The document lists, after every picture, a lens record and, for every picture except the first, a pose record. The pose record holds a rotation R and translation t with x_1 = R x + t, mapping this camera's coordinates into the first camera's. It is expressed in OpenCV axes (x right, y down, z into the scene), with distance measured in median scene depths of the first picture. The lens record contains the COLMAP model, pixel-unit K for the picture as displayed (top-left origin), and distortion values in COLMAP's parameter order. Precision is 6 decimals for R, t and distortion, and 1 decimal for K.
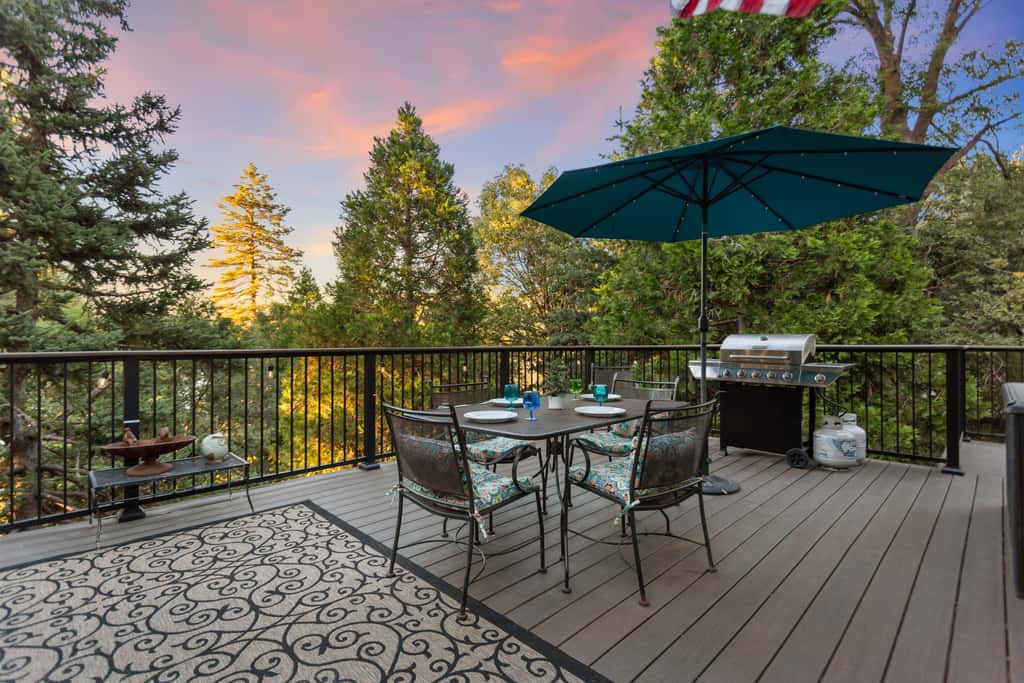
lens RADIAL K [[489.1, 0, 517.1], [0, 489.1, 339.0], [0, 0, 1]] dist [-0.002662, -0.000426]
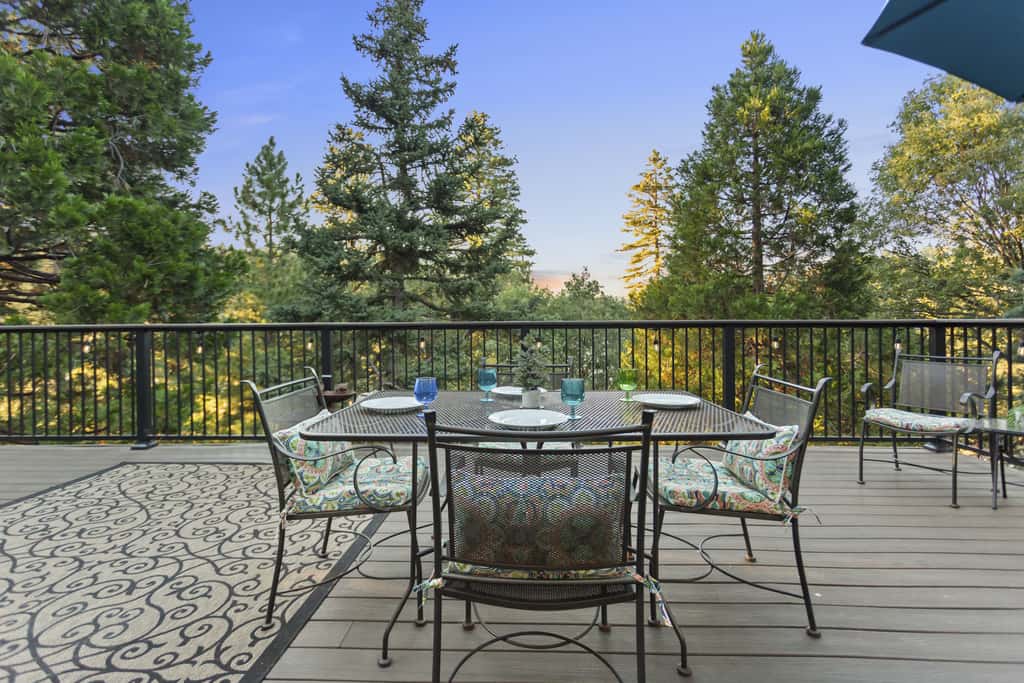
lens RADIAL K [[489.1, 0, 511.0], [0, 489.1, 327.3], [0, 0, 1]] dist [-0.002662, -0.000426]
pose [[0.671098, 0.010792, -0.741290, 0.548988], [0.010103, 0.999668, 0.023700, 0.008592], [0.741300, -0.023394, 0.670766, 0.493575]]
